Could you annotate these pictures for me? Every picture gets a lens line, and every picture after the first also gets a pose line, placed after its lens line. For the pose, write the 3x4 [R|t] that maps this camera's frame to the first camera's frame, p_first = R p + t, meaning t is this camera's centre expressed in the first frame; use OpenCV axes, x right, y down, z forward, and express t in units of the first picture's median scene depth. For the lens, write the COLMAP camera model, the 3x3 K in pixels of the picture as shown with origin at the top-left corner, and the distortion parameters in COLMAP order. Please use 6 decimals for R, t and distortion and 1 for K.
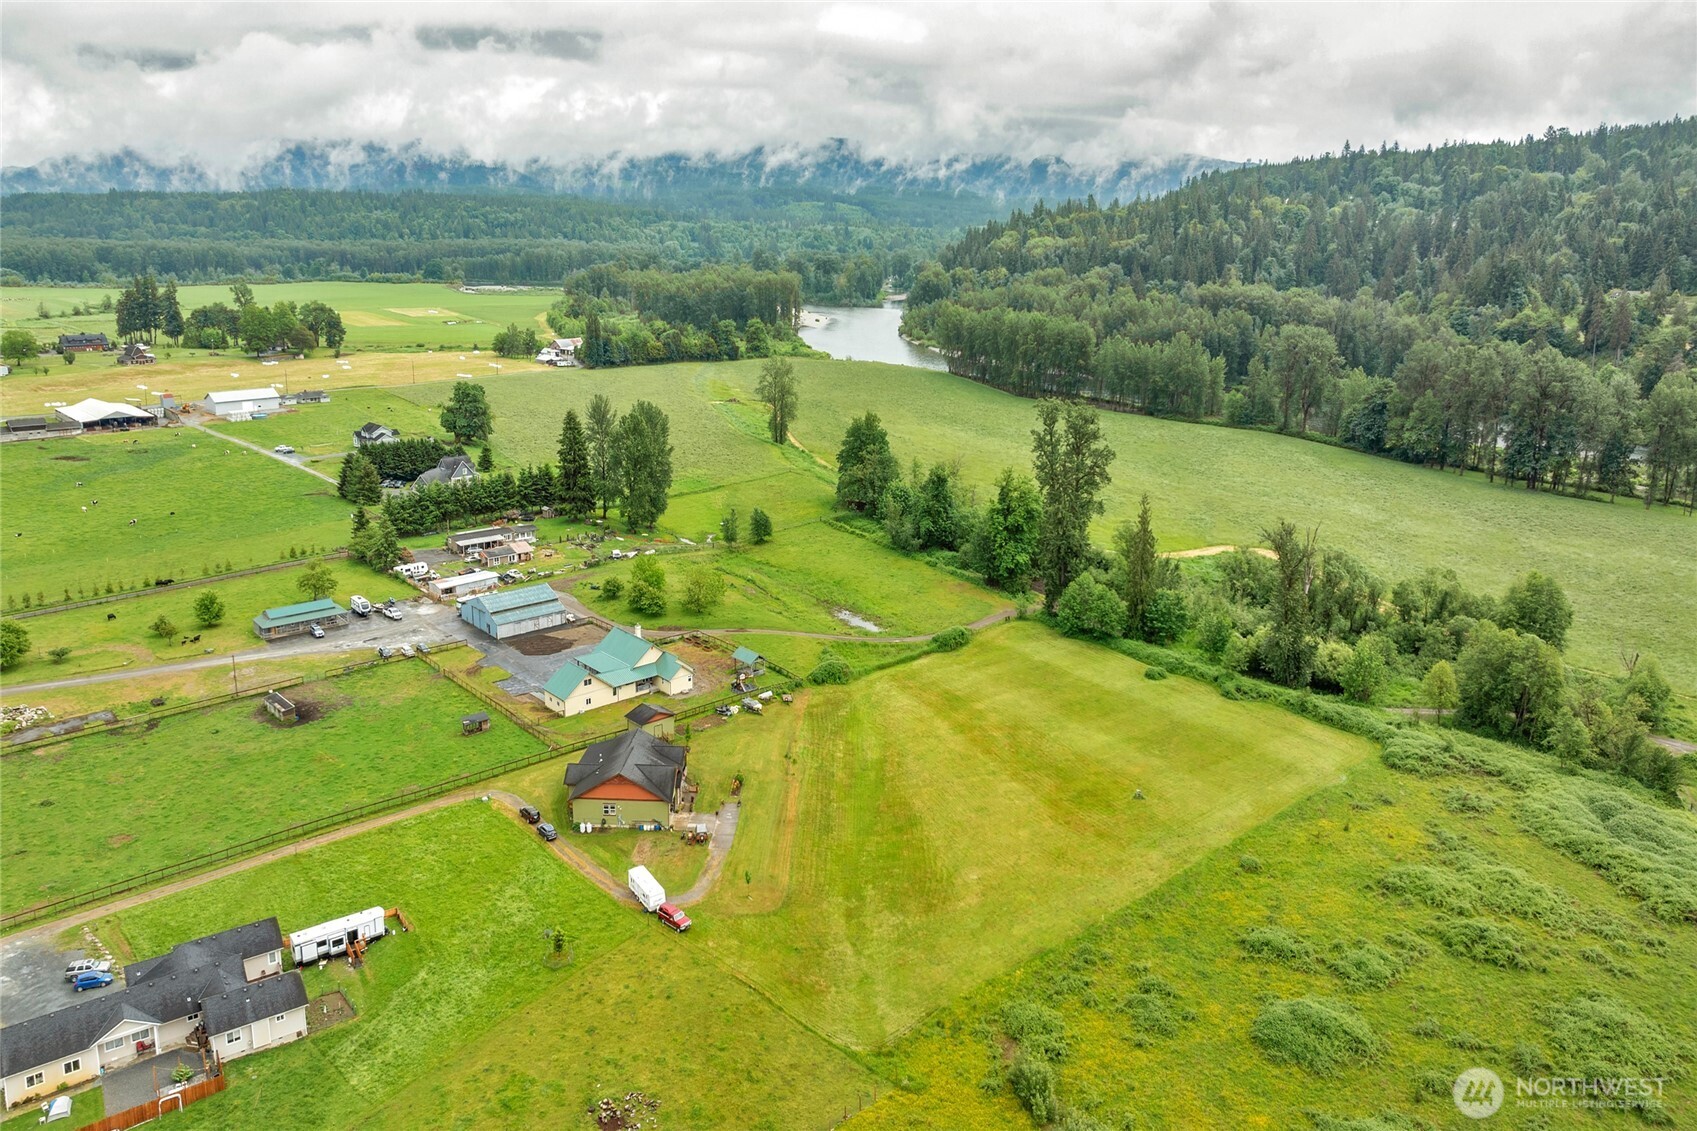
lens RADIAL K [[1181.8, 0, 846.0], [0, 1181.8, 564.5], [0, 0, 1]] dist [-0.026591, 0.018599]
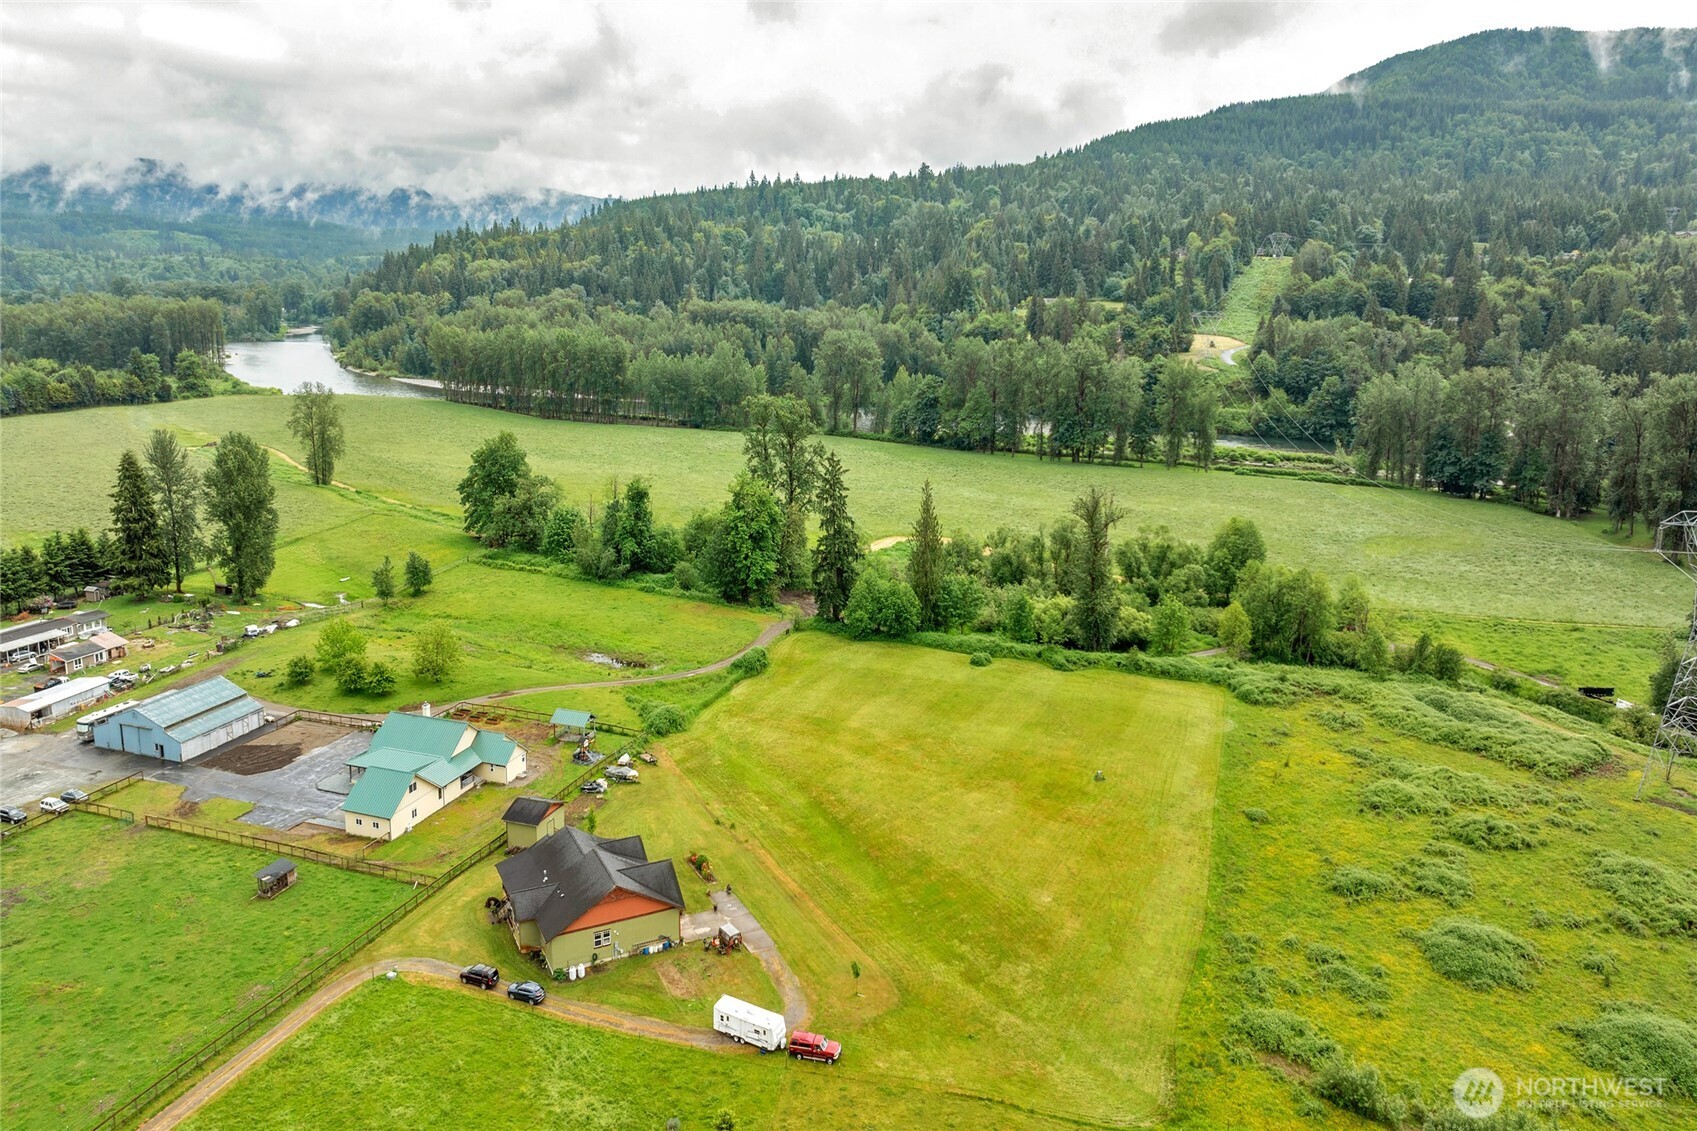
lens RADIAL K [[1181.8, 0, 852.5], [0, 1181.8, 567.0], [0, 0, 1]] dist [-0.026591, 0.018599]
pose [[0.869210, -0.121116, 0.479380, -0.207517], [0.133393, 0.991027, 0.008516, -0.004054], [-0.476109, 0.056543, 0.877566, 0.142421]]
